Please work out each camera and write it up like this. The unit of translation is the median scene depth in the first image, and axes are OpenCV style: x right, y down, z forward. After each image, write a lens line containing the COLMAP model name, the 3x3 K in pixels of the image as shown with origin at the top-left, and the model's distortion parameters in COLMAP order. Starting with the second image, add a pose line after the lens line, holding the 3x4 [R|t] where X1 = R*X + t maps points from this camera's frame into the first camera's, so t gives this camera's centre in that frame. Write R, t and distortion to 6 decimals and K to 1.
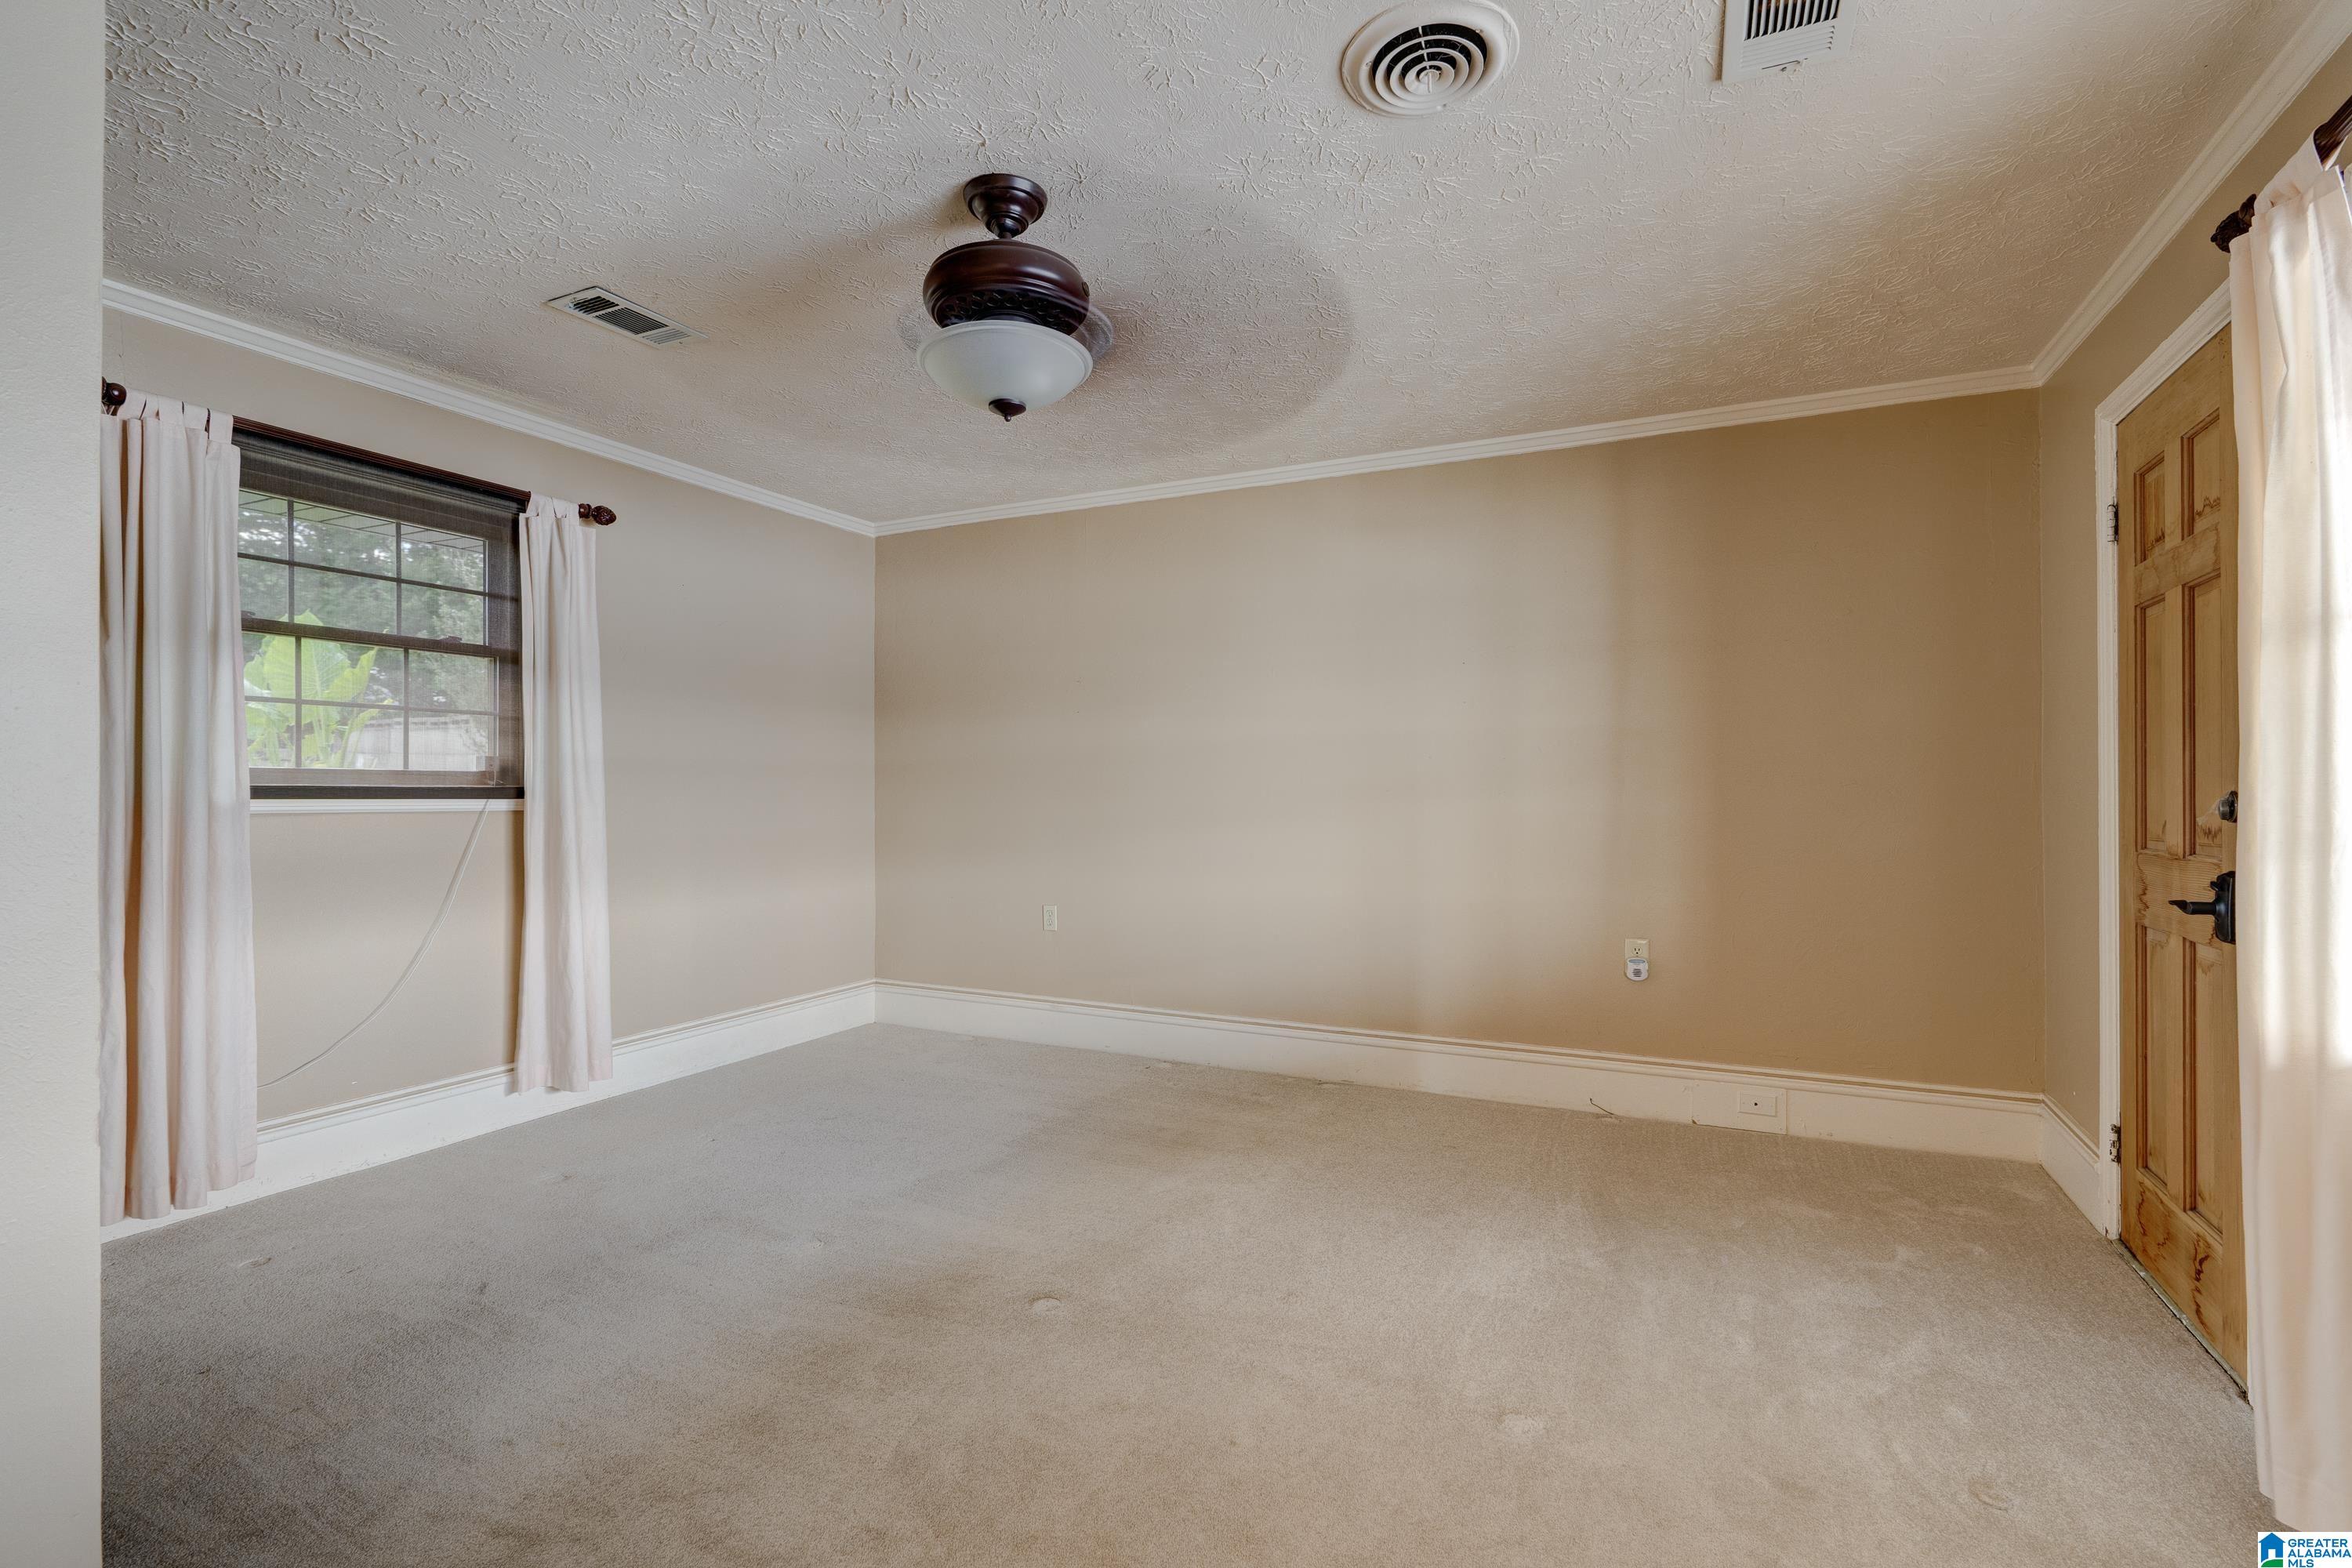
lens RADIAL K [[1079.1, 0, 1180.6], [0, 1079.1, 792.9], [0, 0, 1]] dist [-0.006257, 0.000386]
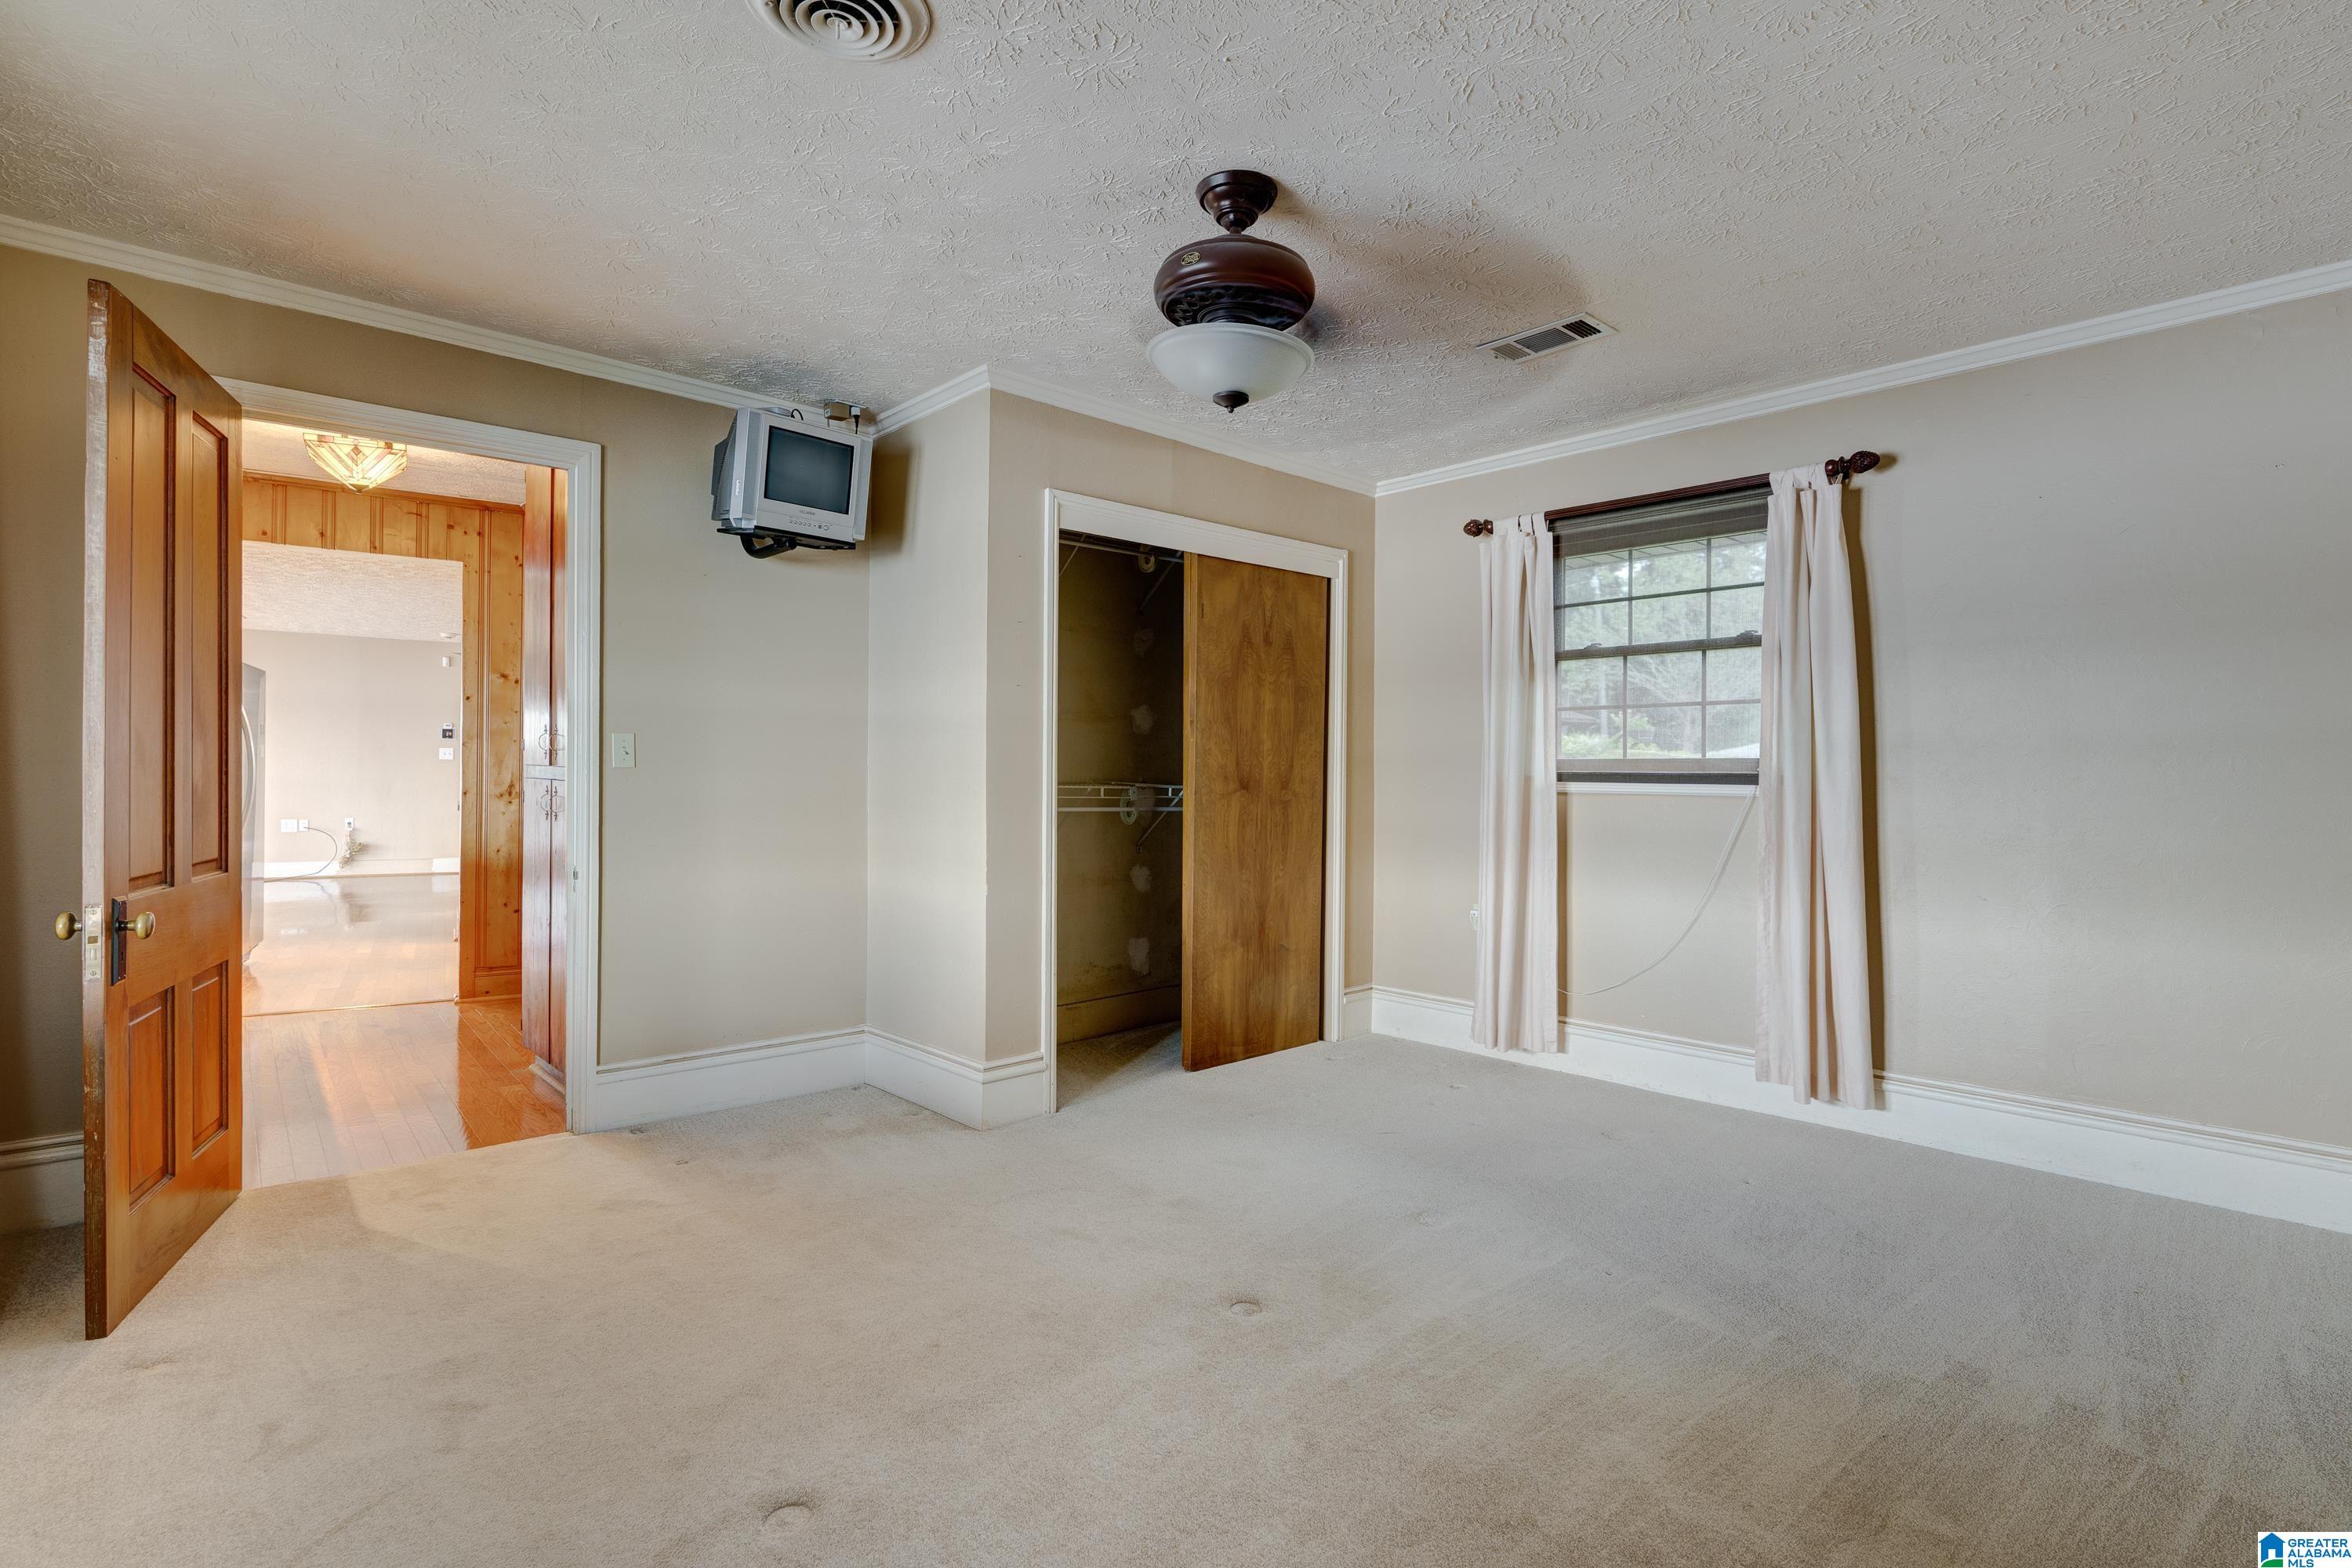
lens RADIAL K [[1182.7, 0, 1176.0], [0, 1182.7, 784.0], [0, 0, 1]] dist [0.001074, 0.000138]
pose [[-0.371590, 0.000146, -0.928397, 0.650538], [-0.012004, 0.999916, 0.004962, 0.005757], [0.928319, 0.012989, -0.371557, 0.979864]]
